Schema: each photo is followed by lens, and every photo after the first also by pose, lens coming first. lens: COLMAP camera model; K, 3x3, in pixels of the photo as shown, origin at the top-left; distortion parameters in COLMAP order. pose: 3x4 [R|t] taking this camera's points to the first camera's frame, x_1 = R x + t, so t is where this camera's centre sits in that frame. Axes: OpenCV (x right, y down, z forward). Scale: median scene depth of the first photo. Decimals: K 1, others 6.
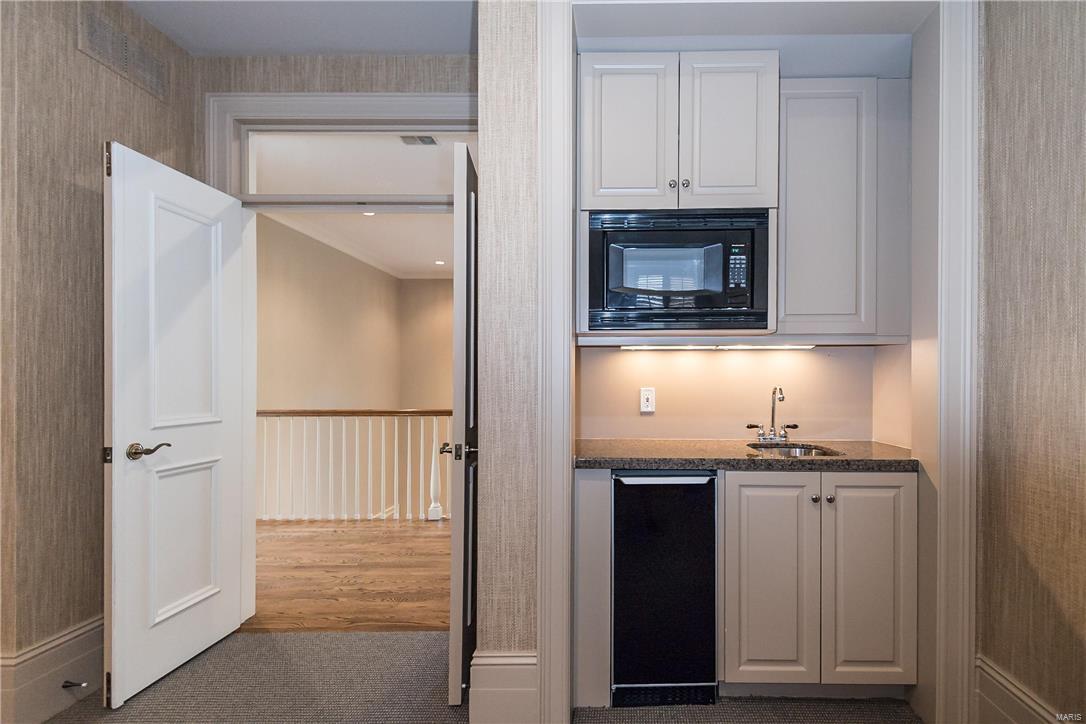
lens RADIAL K [[553.4, 0, 541.1], [0, 553.4, 379.2], [0, 0, 1]] dist [0.015557, -0.004893]
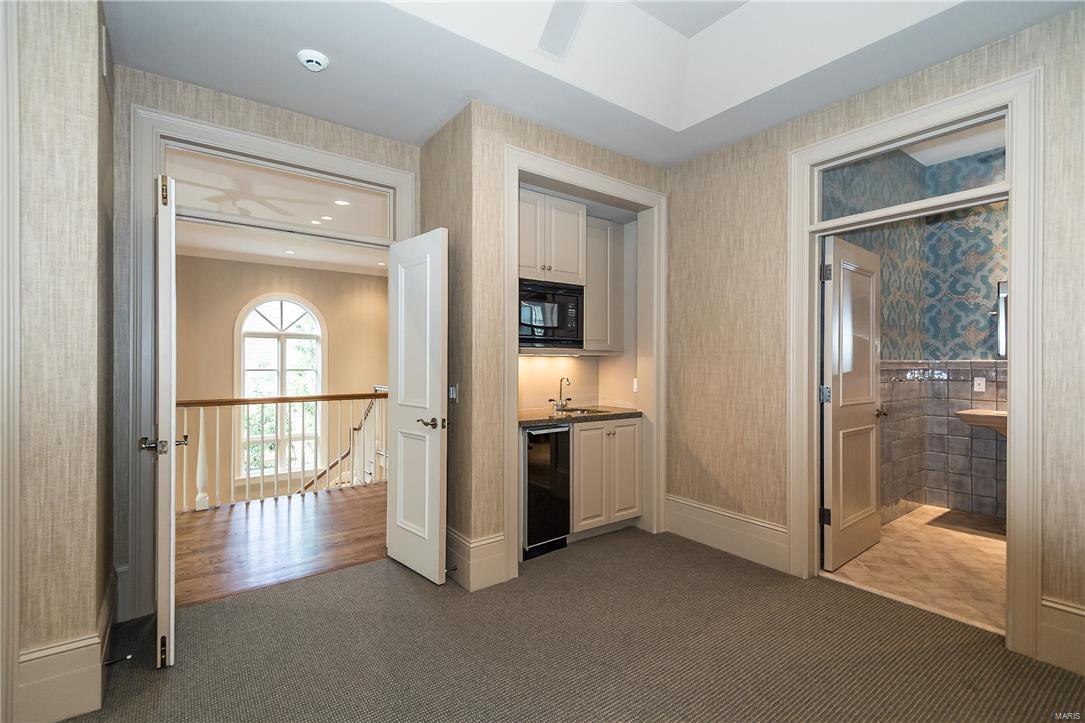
lens RADIAL K [[489.1, 0, 540.1], [0, 489.1, 363.7], [0, 0, 1]] dist [0.016040, -0.005845]
pose [[0.798566, 0.002781, 0.601900, -0.767782], [-0.002806, 0.999996, -0.000897, -0.038809], [-0.601900, -0.000972, 0.798571, -0.278967]]
